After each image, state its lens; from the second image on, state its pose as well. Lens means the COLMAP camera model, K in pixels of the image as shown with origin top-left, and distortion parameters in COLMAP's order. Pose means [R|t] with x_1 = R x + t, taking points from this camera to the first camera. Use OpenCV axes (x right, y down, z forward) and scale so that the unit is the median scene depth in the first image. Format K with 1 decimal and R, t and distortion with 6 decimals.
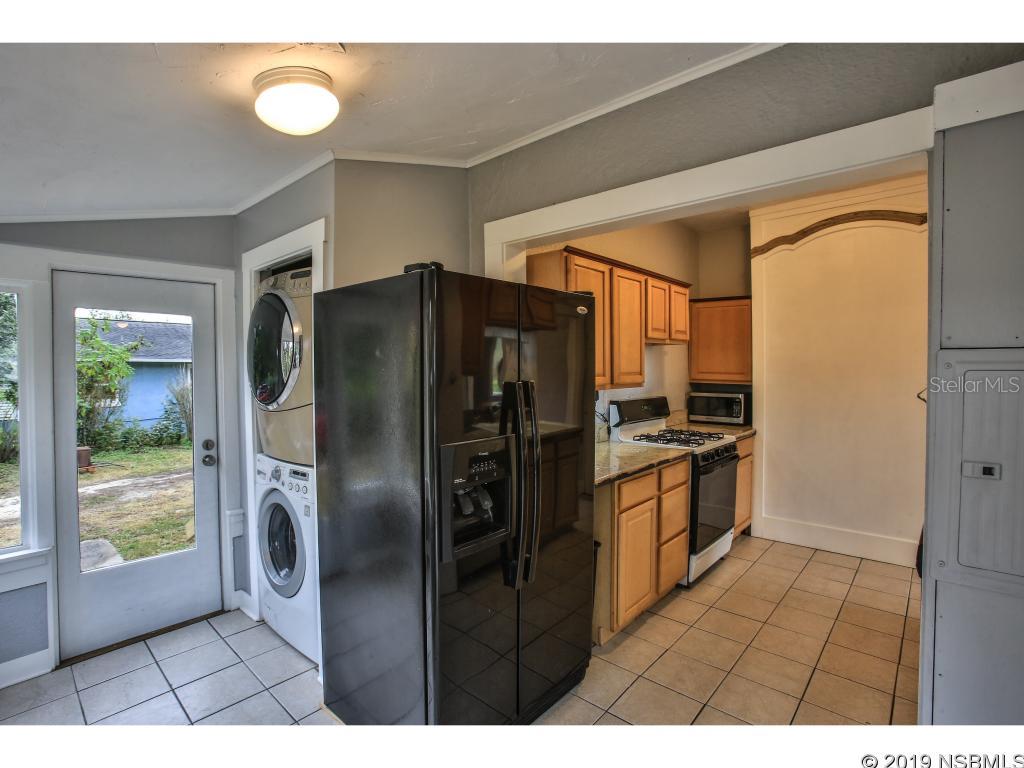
lens RADIAL K [[495.0, 0, 511.2], [0, 495.0, 378.5], [0, 0, 1]] dist [-0.047815, 0.014993]
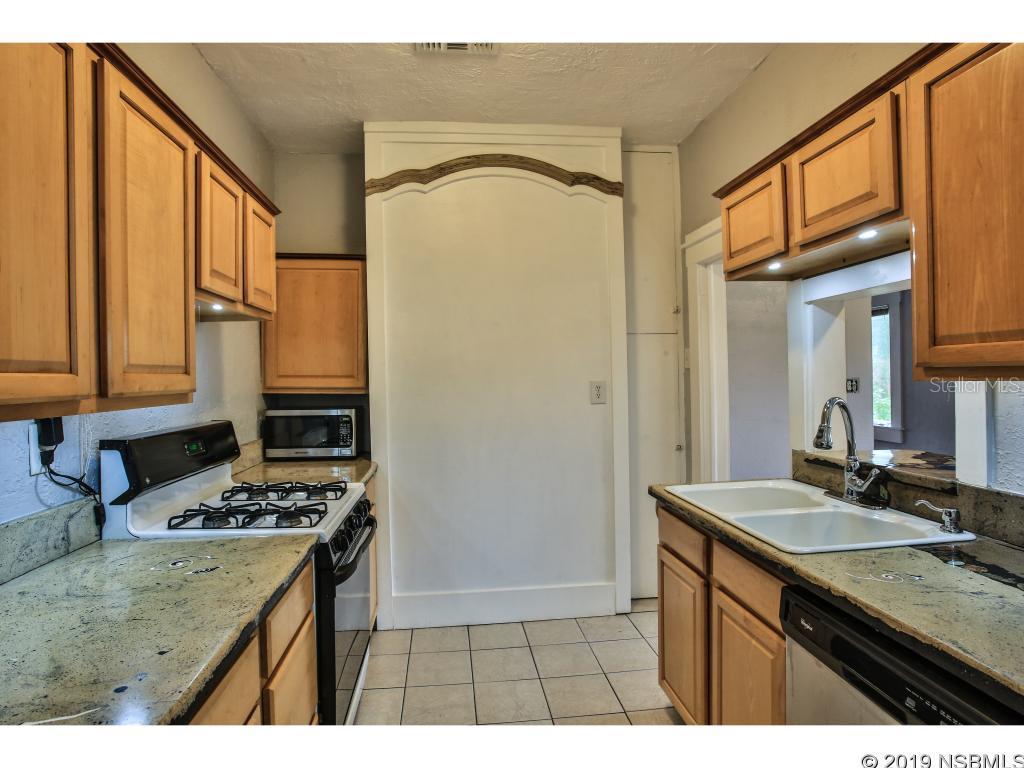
lens RADIAL K [[548.8, 0, 510.4], [0, 548.8, 378.4], [0, 0, 1]] dist [-0.043459, 0.001553]
pose [[0.664711, -0.008049, 0.747058, 0.087382], [0.027956, 0.999510, -0.014105, 0.008968], [-0.746578, 0.030260, 0.664610, 0.414253]]
